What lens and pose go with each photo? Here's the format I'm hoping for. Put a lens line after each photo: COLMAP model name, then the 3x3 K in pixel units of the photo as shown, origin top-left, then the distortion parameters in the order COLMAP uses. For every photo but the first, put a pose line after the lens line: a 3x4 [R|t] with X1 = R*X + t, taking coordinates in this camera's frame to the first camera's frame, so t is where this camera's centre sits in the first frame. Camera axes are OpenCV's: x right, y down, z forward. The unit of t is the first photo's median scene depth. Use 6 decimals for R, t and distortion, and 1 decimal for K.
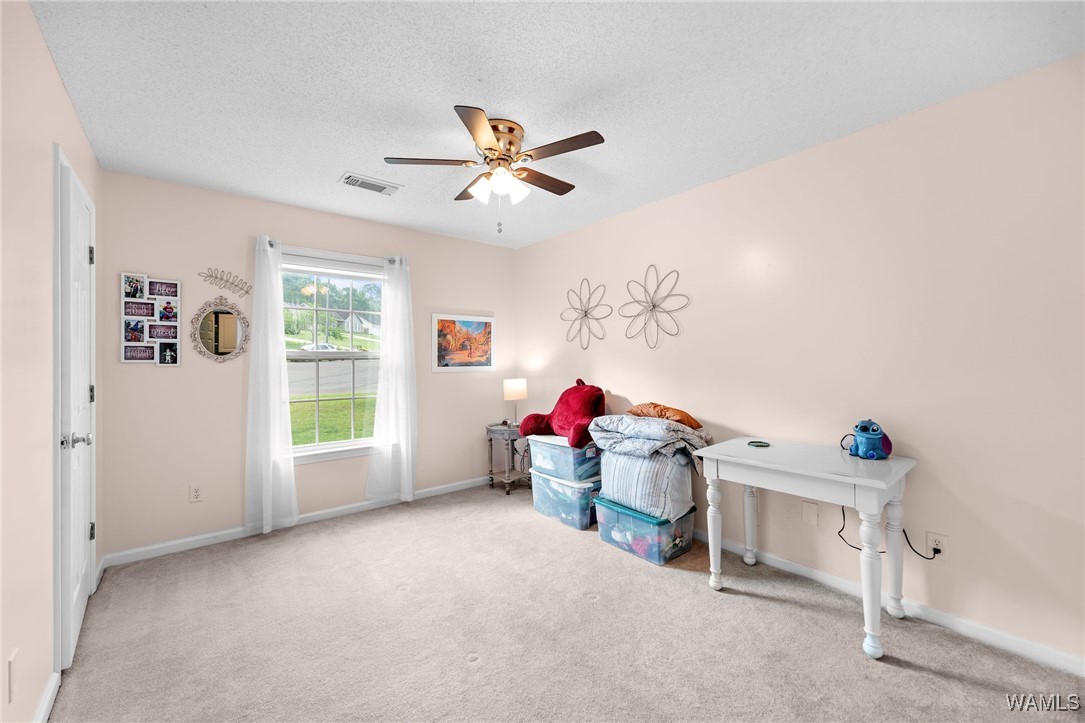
lens RADIAL K [[439.5, 0, 536.4], [0, 439.5, 359.2], [0, 0, 1]] dist [0.000338, -0.000033]
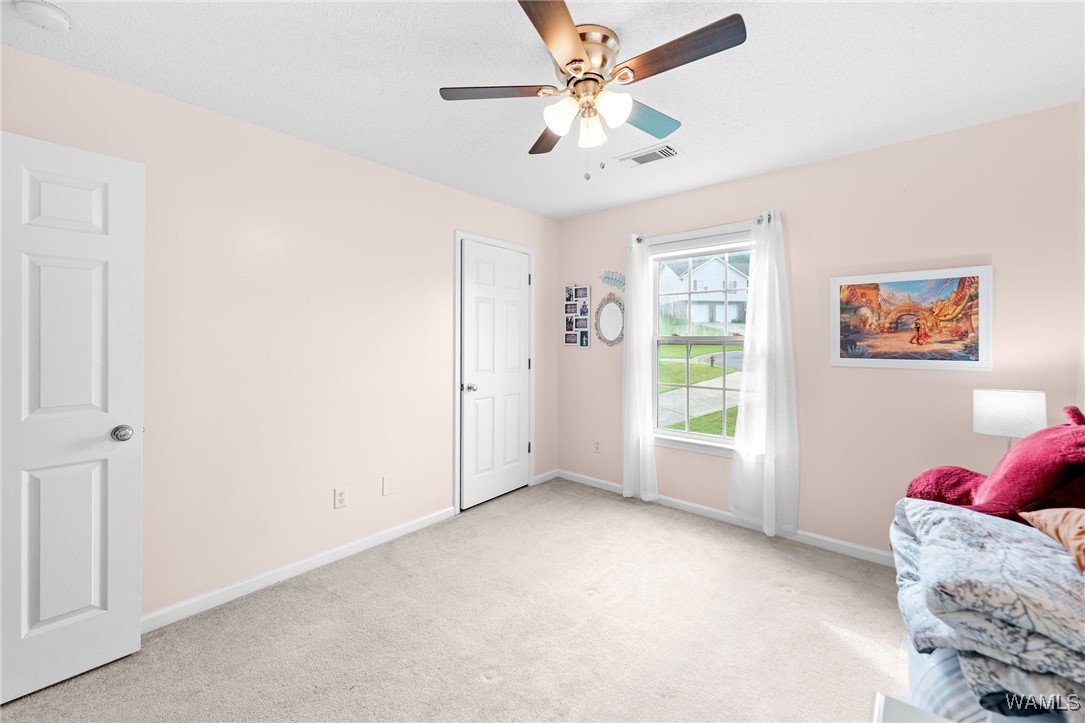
lens RADIAL K [[441.7, 0, 527.9], [0, 441.7, 338.2], [0, 0, 1]] dist [0.000964, 0.000093]
pose [[0.144674, -0.001027, -0.989479, 0.421135], [-0.005807, 0.999981, -0.001887, -0.009355], [0.989462, 0.006019, 0.144665, 0.512839]]
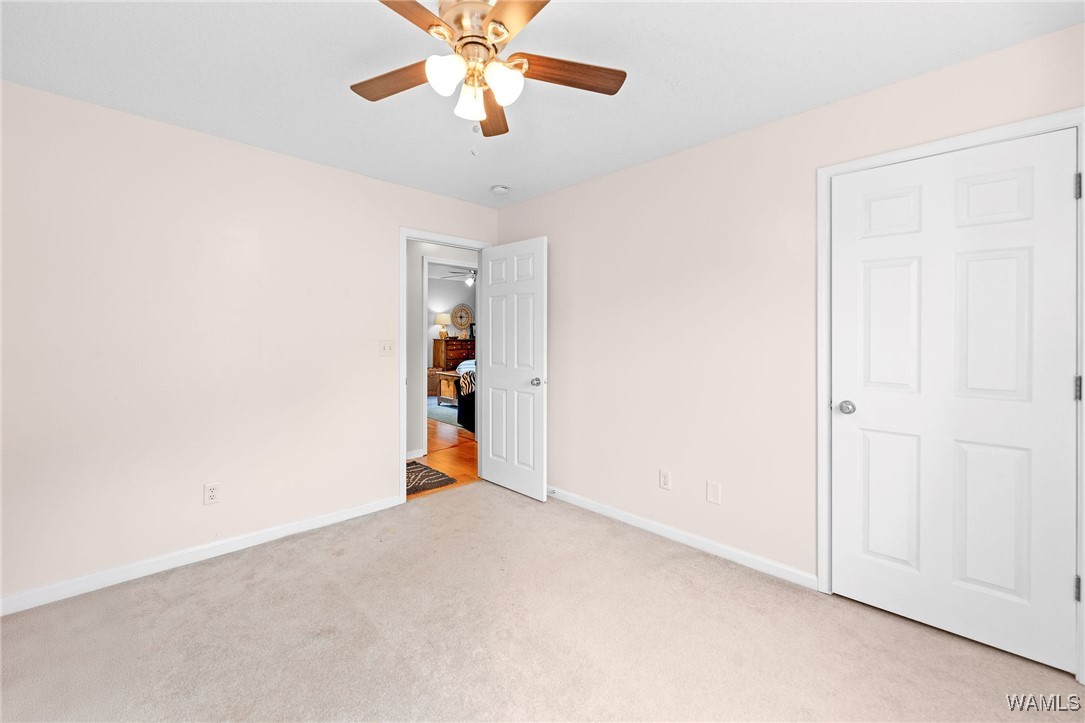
lens RADIAL K [[438.5, 0, 546.5], [0, 438.5, 333.9], [0, 0, 1]] dist [0.001122, 0.000026]
pose [[-0.995103, 0.006700, -0.098616, -0.082049], [0.005816, 0.999940, 0.009256, -0.012225], [0.098672, 0.008637, -0.995083, 1.086782]]
